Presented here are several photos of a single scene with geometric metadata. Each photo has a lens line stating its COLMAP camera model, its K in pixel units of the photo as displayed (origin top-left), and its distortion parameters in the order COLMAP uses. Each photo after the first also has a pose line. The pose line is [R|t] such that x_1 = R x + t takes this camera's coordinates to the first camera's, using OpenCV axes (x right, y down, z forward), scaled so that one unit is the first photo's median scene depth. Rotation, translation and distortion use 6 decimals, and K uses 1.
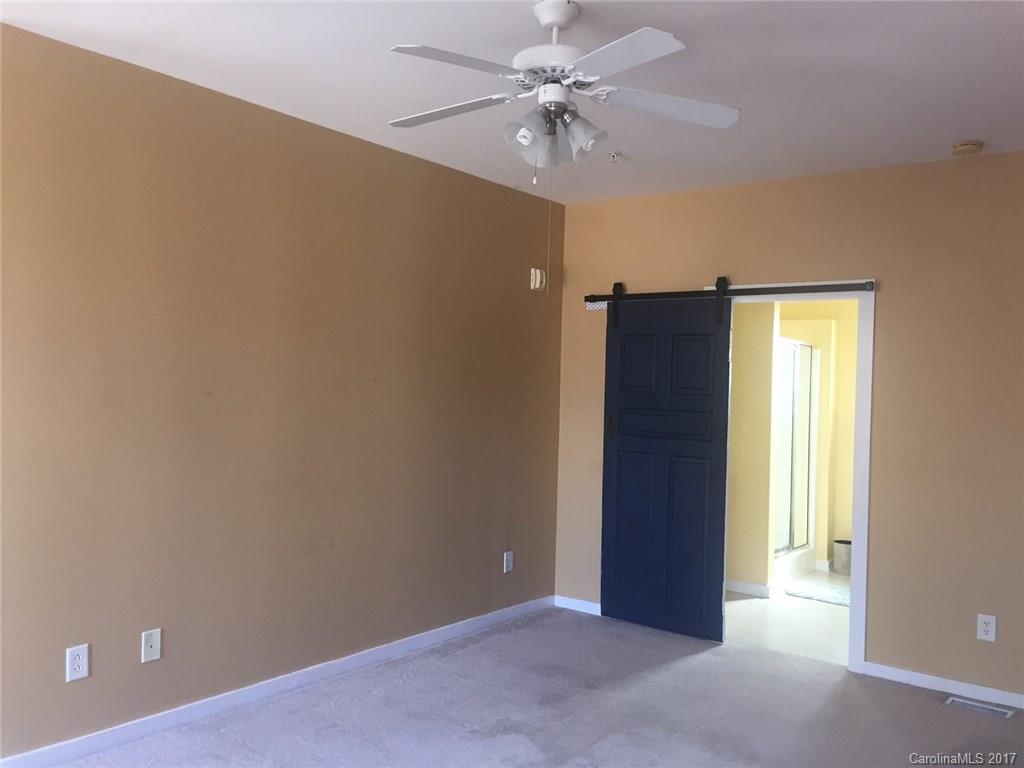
lens RADIAL K [[871.3, 0, 511.5], [0, 871.3, 372.1], [0, 0, 1]] dist [0.085824, -0.109408]
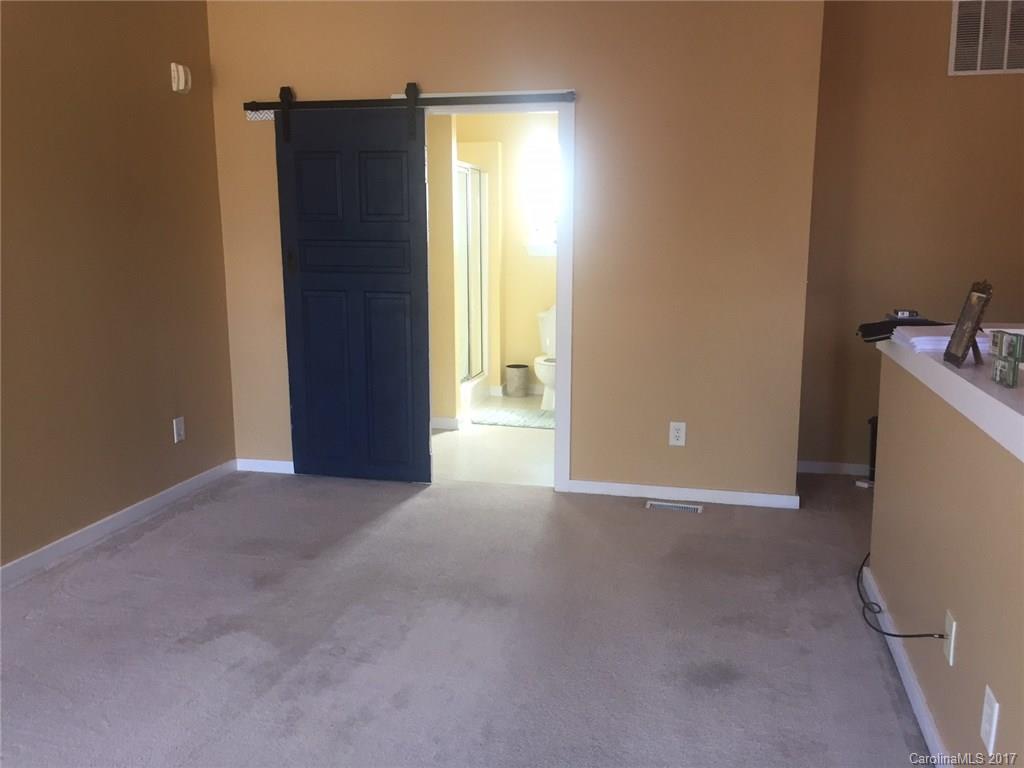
lens RADIAL K [[871.3, 0, 511.5], [0, 871.3, 372.1], [0, 0, 1]] dist [0.085824, -0.109408]
pose [[0.910703, -0.096846, 0.401548, -0.049612], [0.021666, 0.981987, 0.187700, 0.012372], [-0.412493, -0.162239, 0.896397, 0.129392]]
